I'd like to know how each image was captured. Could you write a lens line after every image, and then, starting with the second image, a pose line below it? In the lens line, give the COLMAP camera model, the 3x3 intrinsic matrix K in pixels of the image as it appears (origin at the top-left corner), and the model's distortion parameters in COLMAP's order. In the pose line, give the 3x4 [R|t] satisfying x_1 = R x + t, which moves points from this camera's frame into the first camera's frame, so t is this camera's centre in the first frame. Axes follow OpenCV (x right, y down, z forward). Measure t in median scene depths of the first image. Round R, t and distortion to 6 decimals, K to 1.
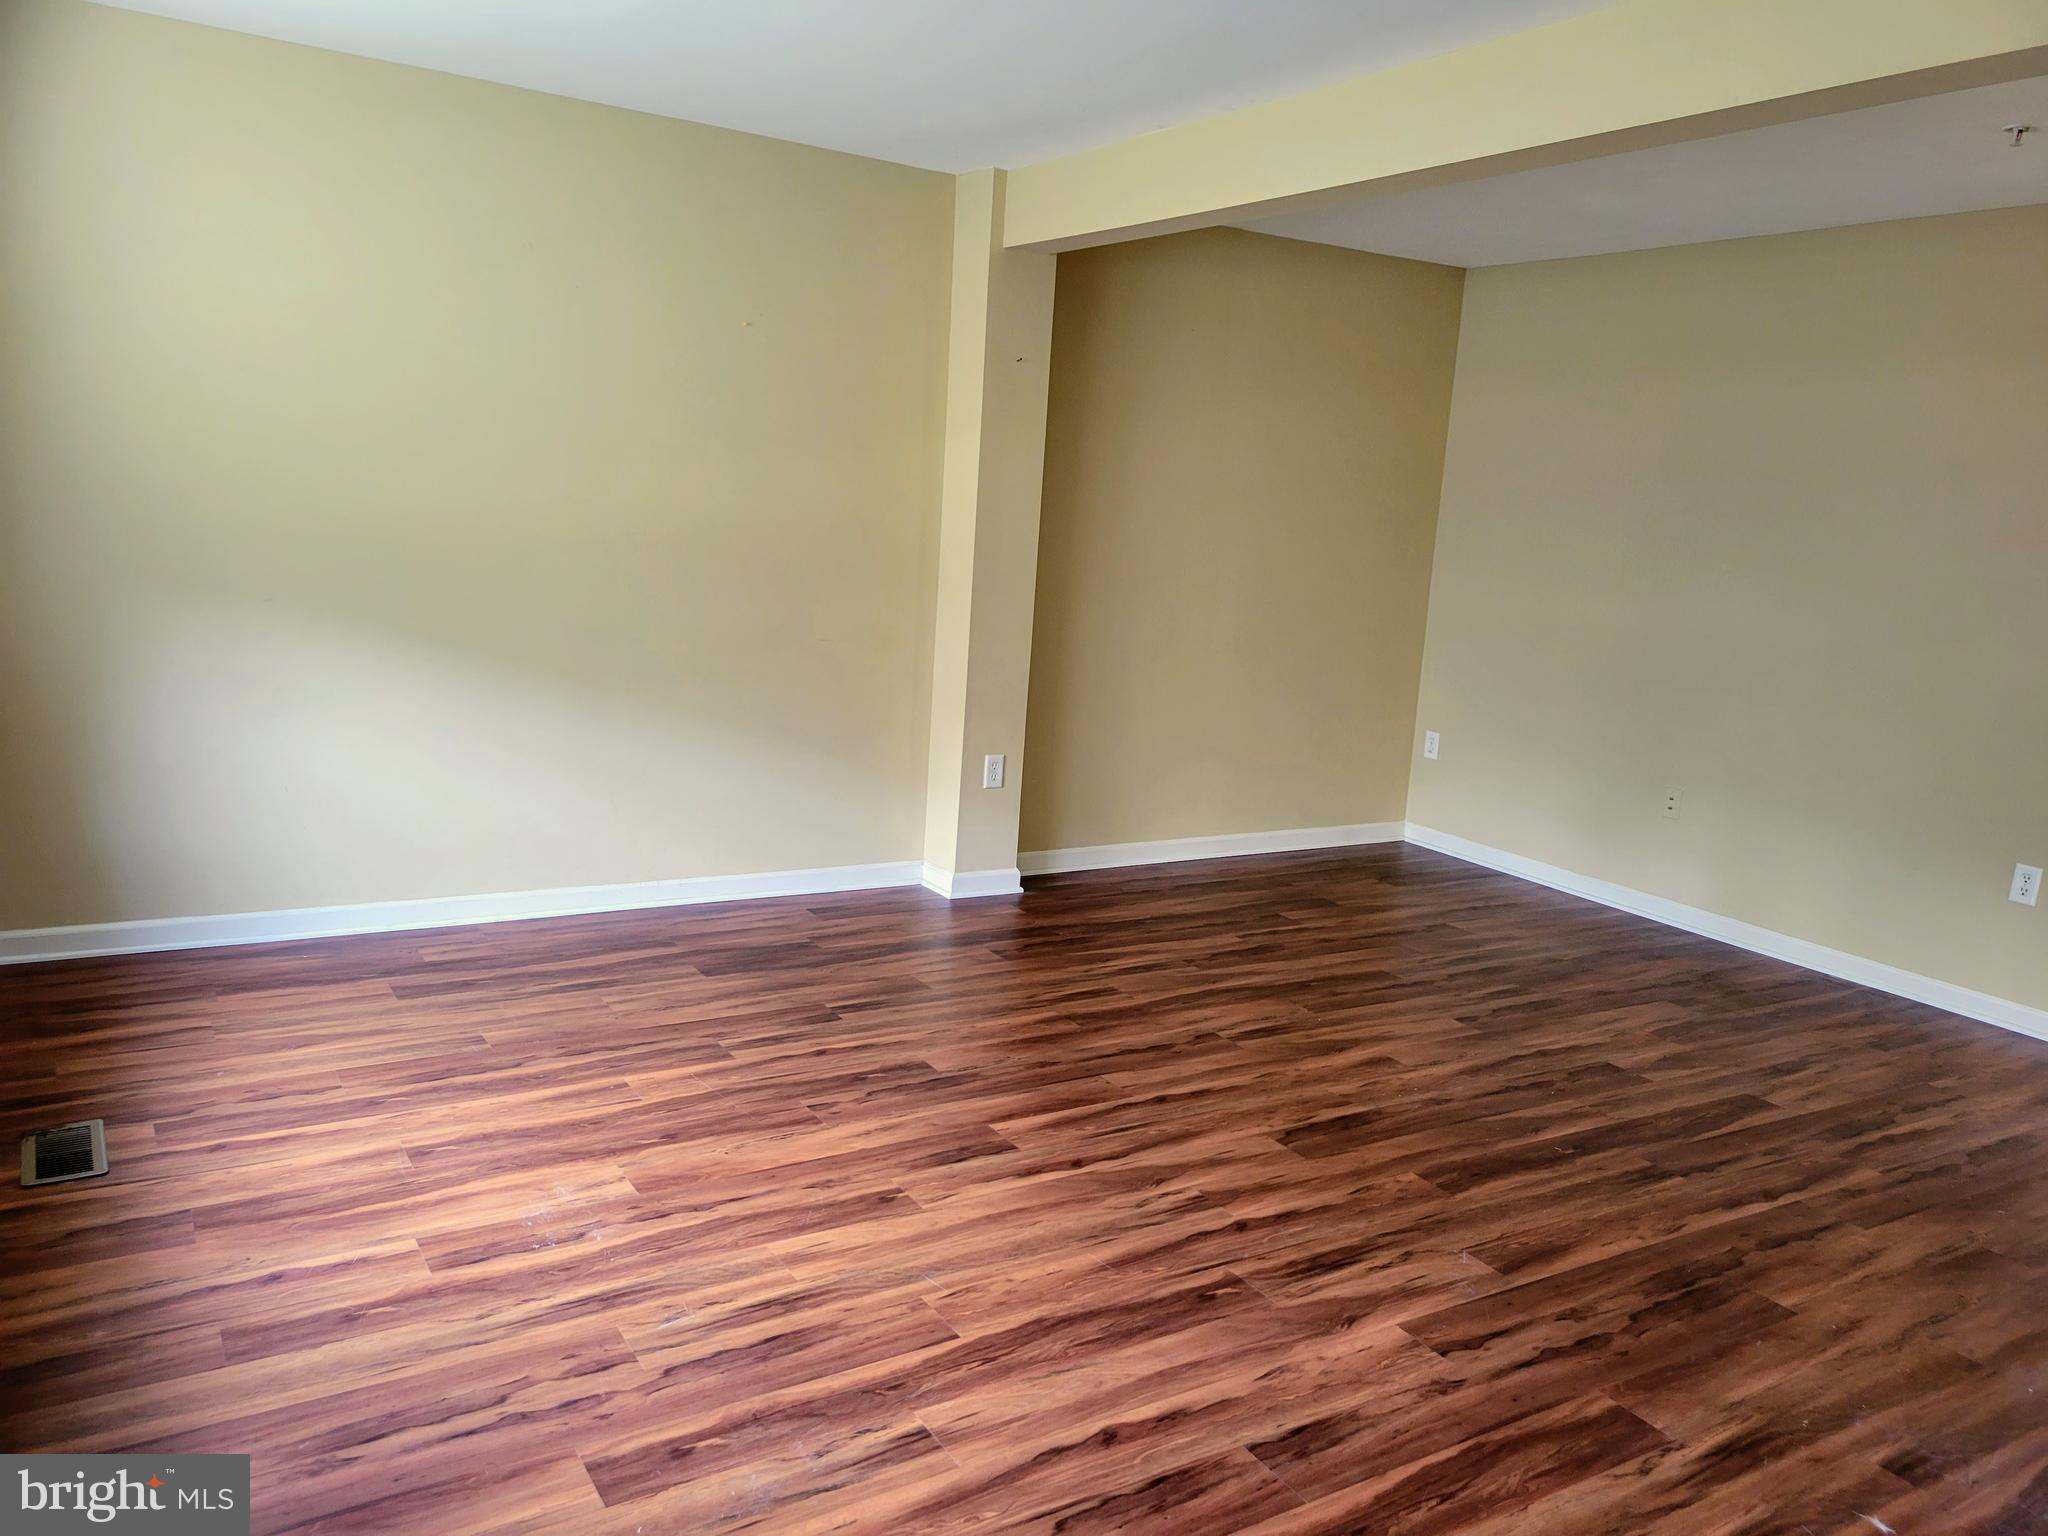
lens RADIAL K [[1534.4, 0, 1015.2], [0, 1534.4, 760.6], [0, 0, 1]] dist [0.058016, -0.044042]
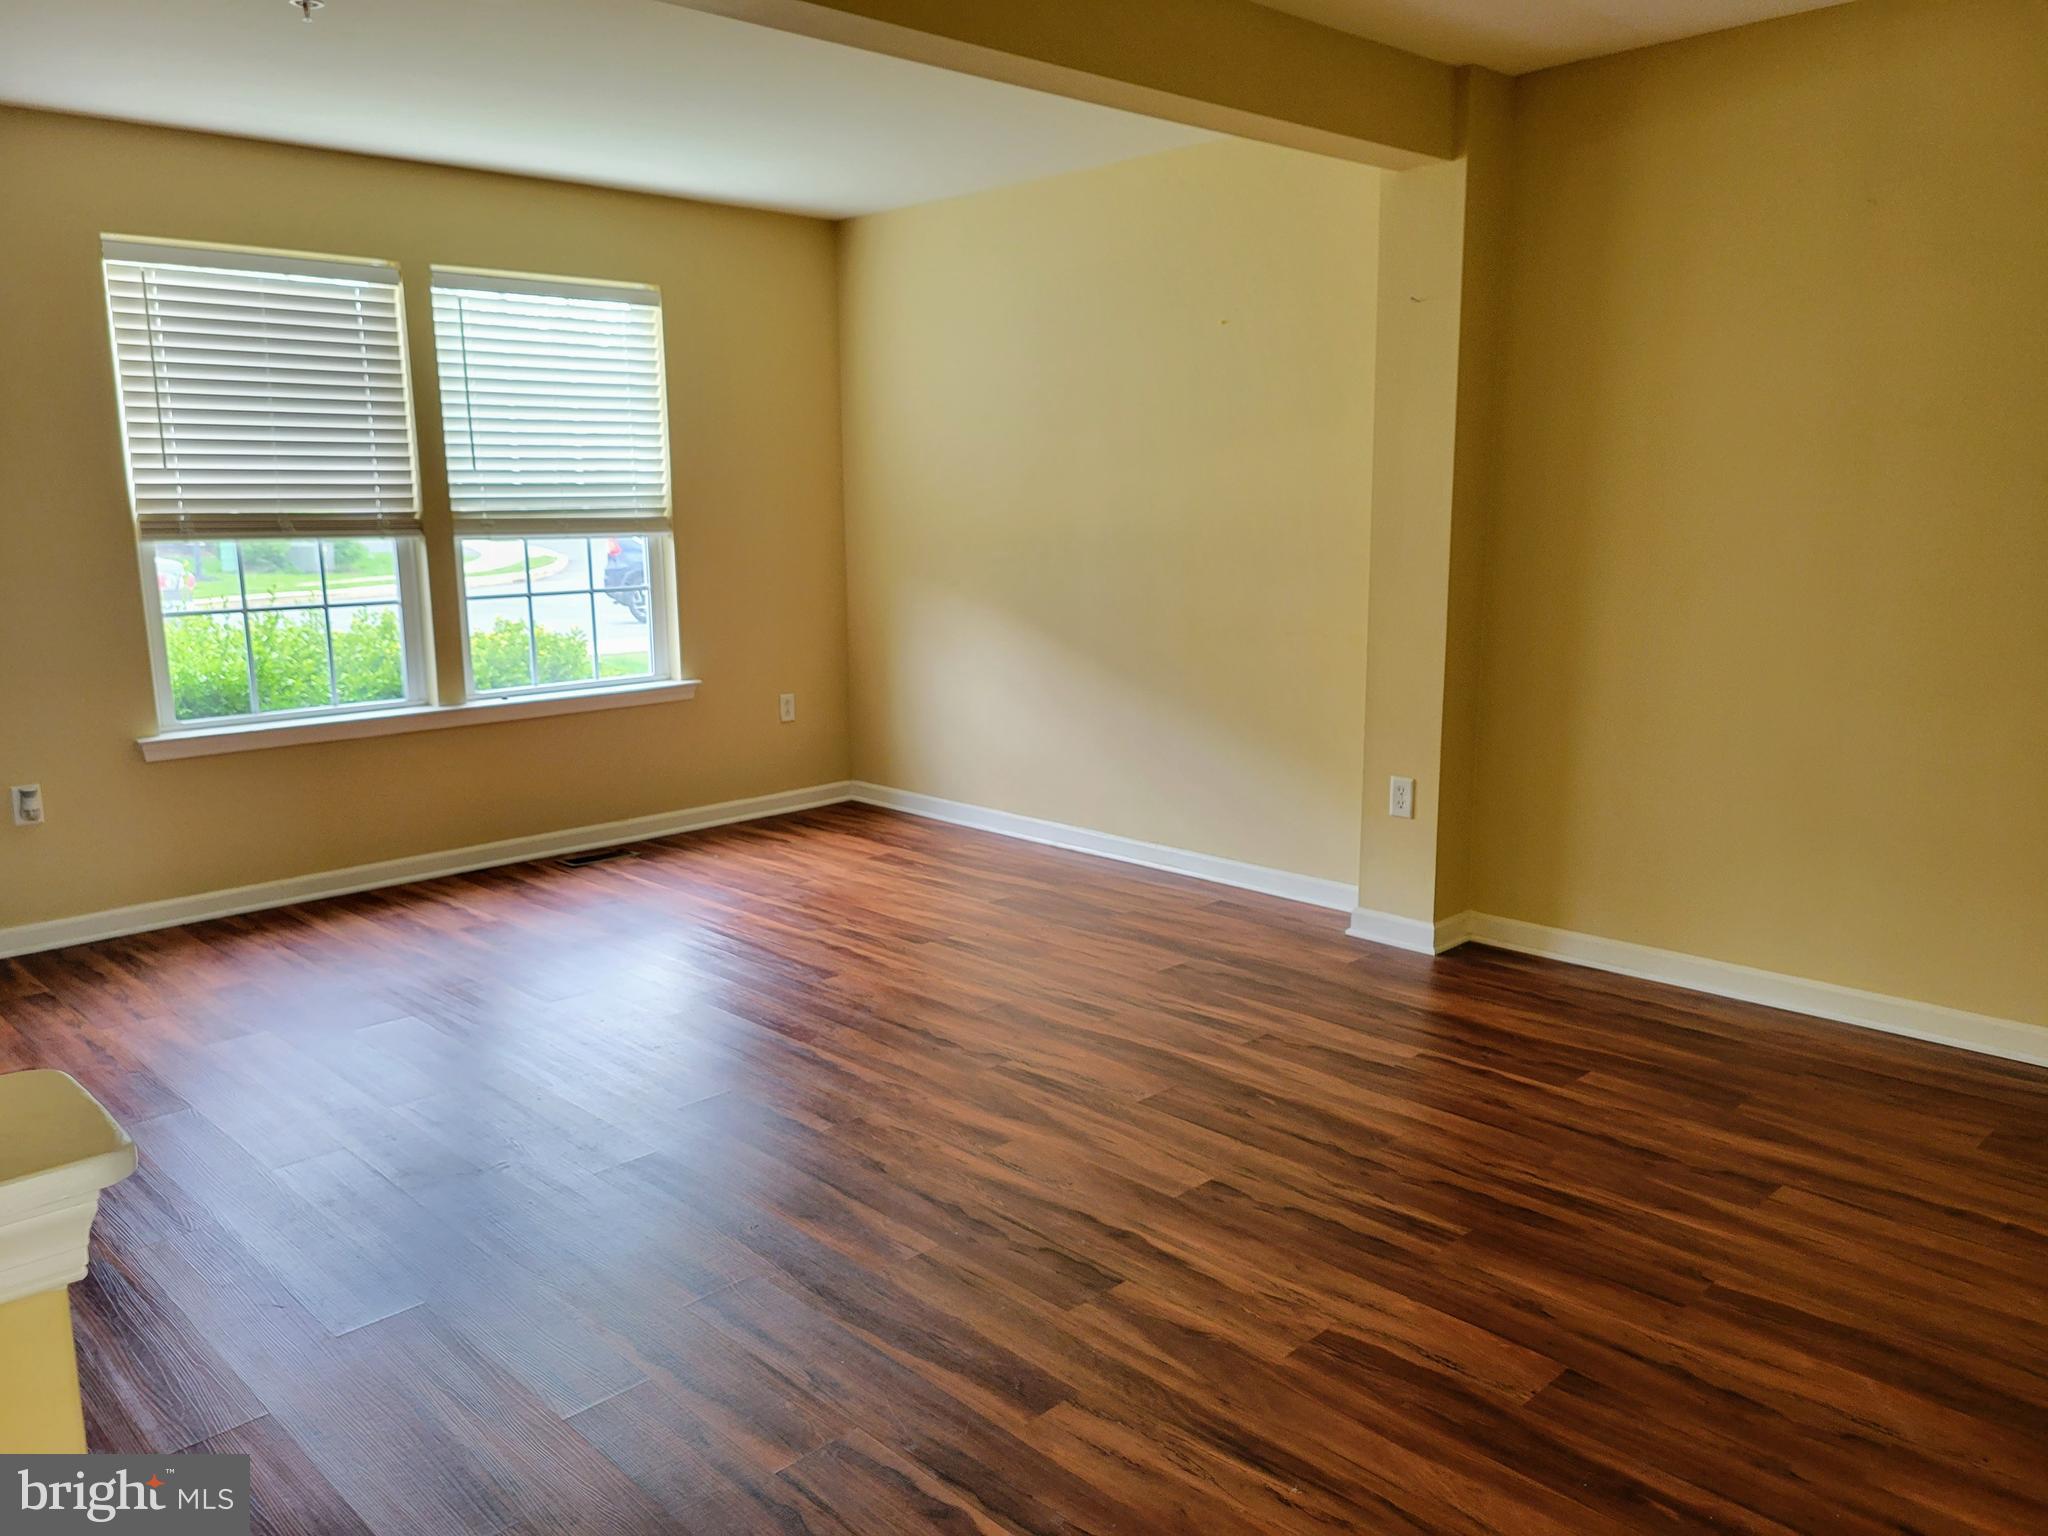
lens RADIAL K [[1534.4, 0, 1007.9], [0, 1534.4, 773.2], [0, 0, 1]] dist [0.058016, -0.044042]
pose [[0.208818, 0.114070, -0.971279, 1.015288], [-0.141702, 0.986222, 0.085360, -0.063244], [0.967634, 0.119807, 0.222105, 0.821995]]
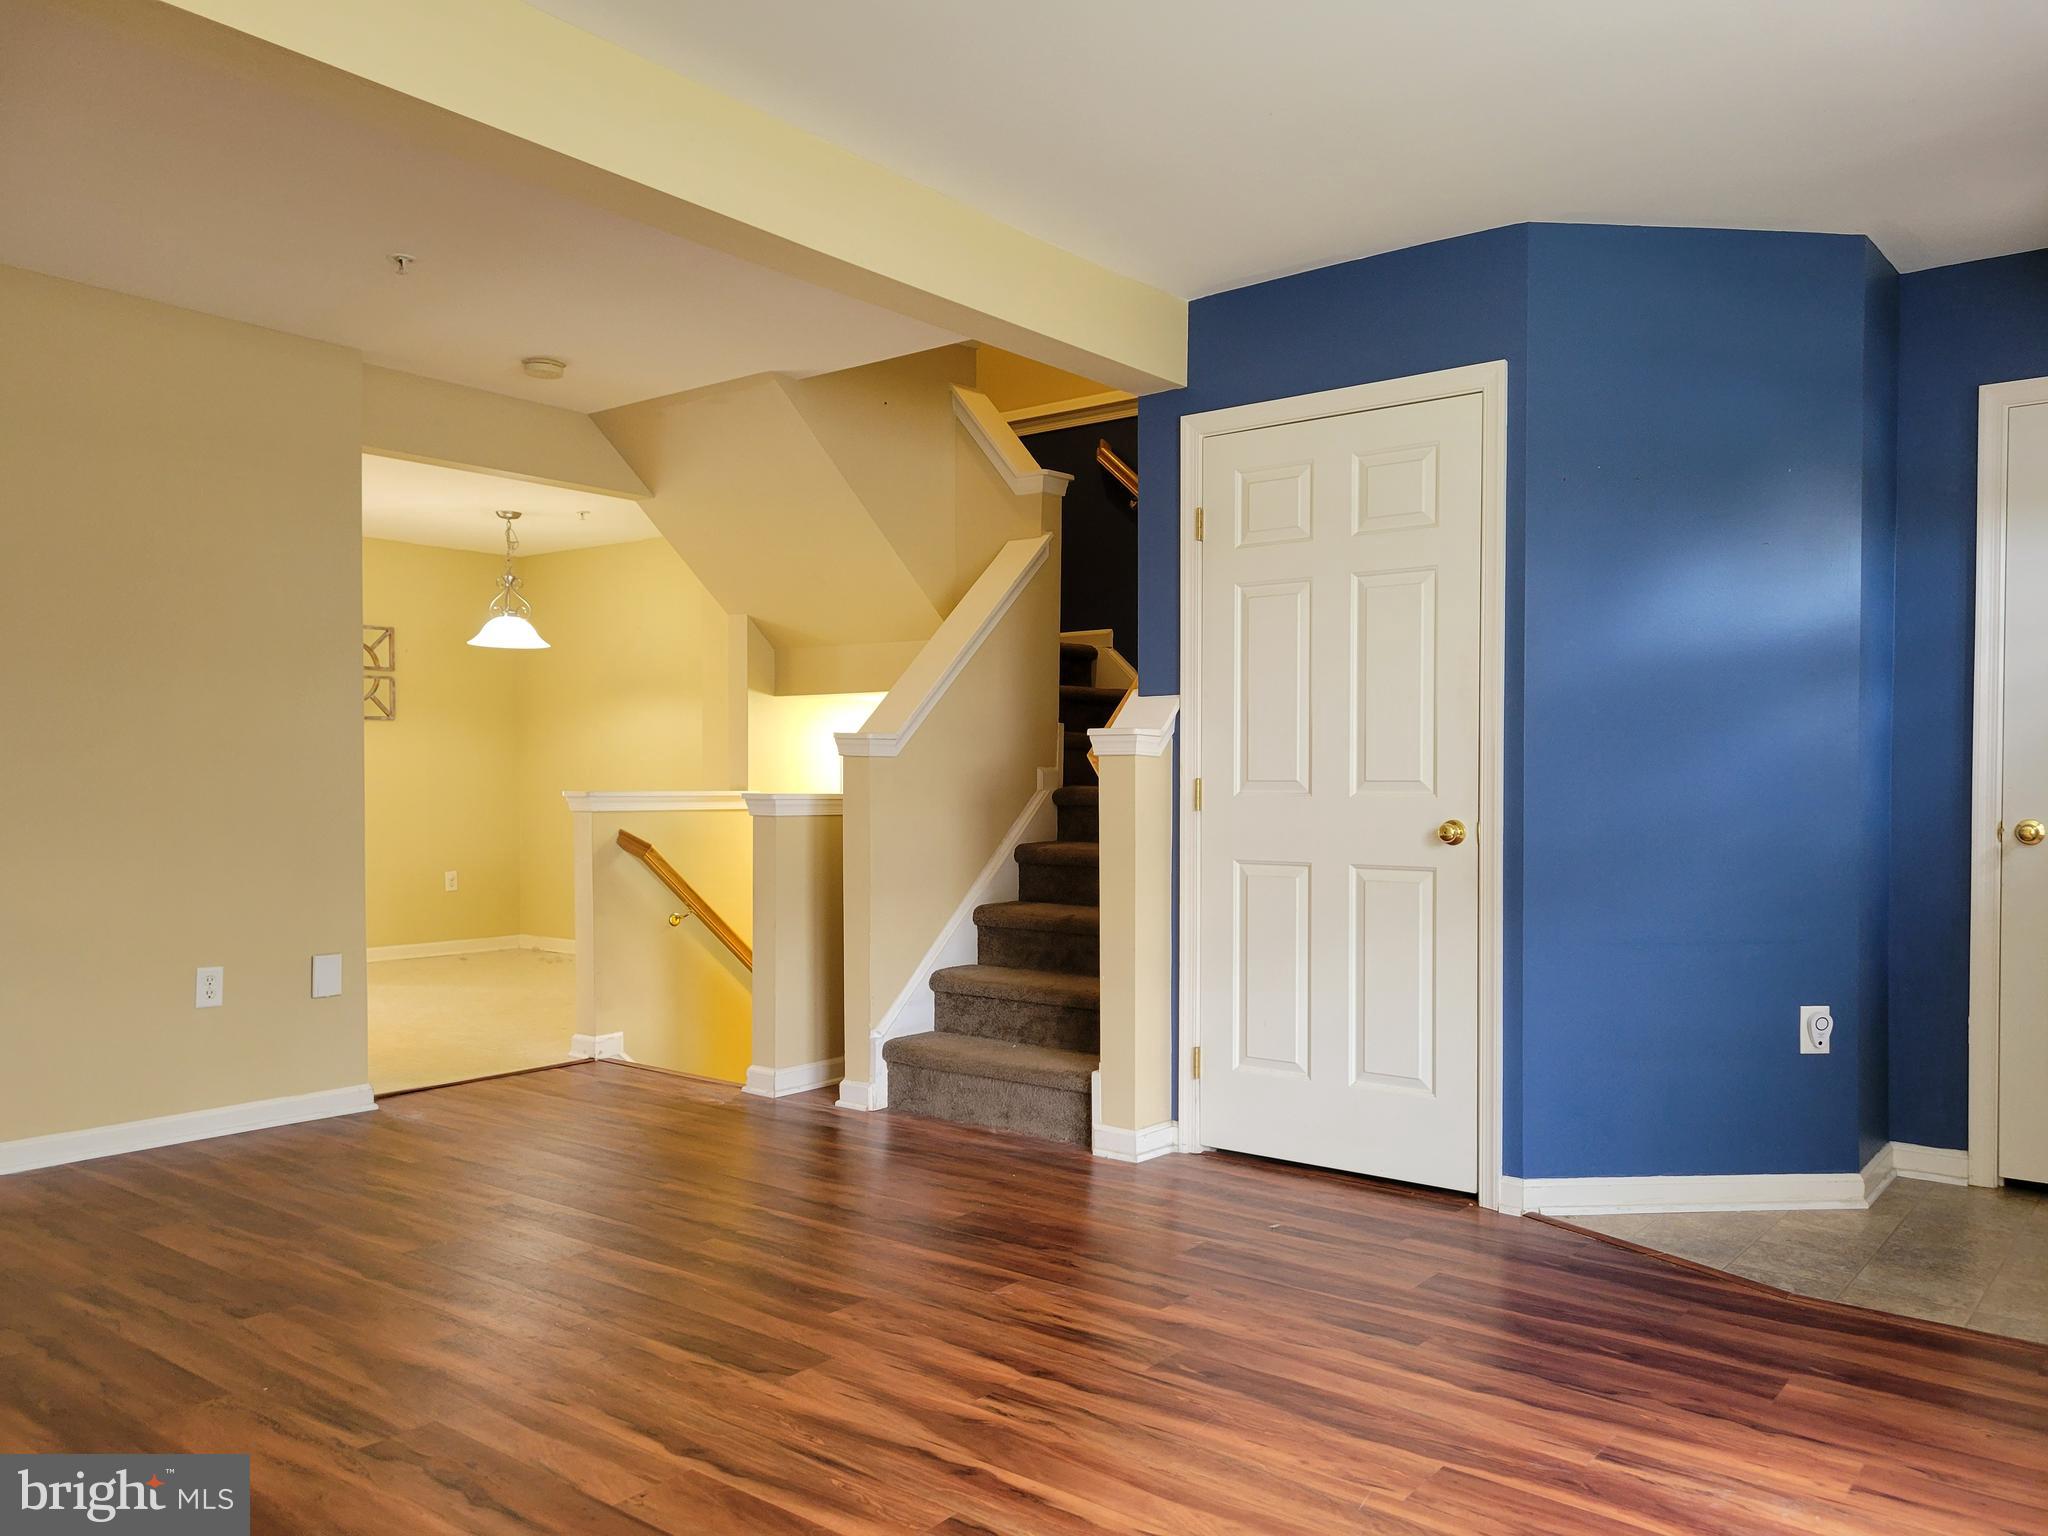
lens RADIAL K [[1534.4, 0, 1026.3], [0, 1534.4, 771.5], [0, 0, 1]] dist [0.058016, -0.044042]
pose [[-0.343011, -0.062622, 0.937242, -0.519516], [0.137453, 0.983689, 0.116031, -0.114775], [-0.929220, 0.168626, -0.328809, 0.963312]]
